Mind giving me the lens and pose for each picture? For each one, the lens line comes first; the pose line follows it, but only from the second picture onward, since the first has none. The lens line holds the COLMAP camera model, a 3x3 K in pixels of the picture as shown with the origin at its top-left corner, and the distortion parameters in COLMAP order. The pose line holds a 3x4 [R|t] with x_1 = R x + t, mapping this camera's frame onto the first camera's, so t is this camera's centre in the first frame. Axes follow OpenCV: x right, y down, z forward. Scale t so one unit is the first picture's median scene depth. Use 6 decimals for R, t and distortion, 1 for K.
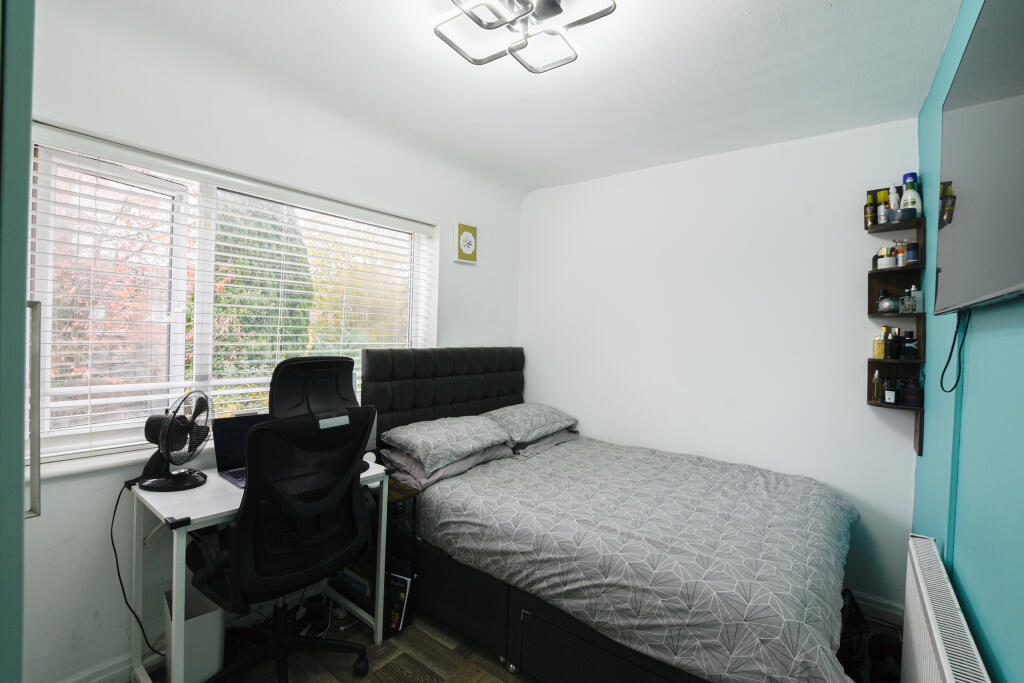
lens RADIAL K [[452.1, 0, 512.0], [0, 452.1, 341.5], [0, 0, 1]] dist [-0.019963, 0.000070]
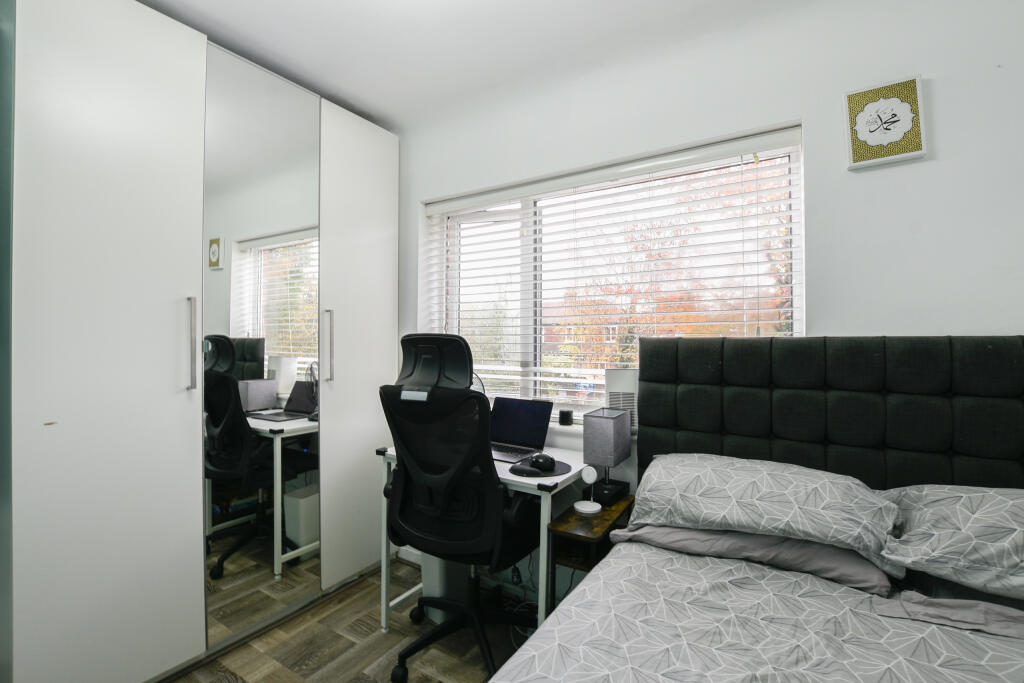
lens RADIAL K [[452.1, 0, 512.0], [0, 452.1, 341.5], [0, 0, 1]] dist [-0.019963, 0.000070]
pose [[0.110819, -0.040066, -0.993033, 0.375804], [-0.021473, 0.998857, -0.042697, 0.055694], [0.993609, 0.026055, 0.109832, 0.645097]]
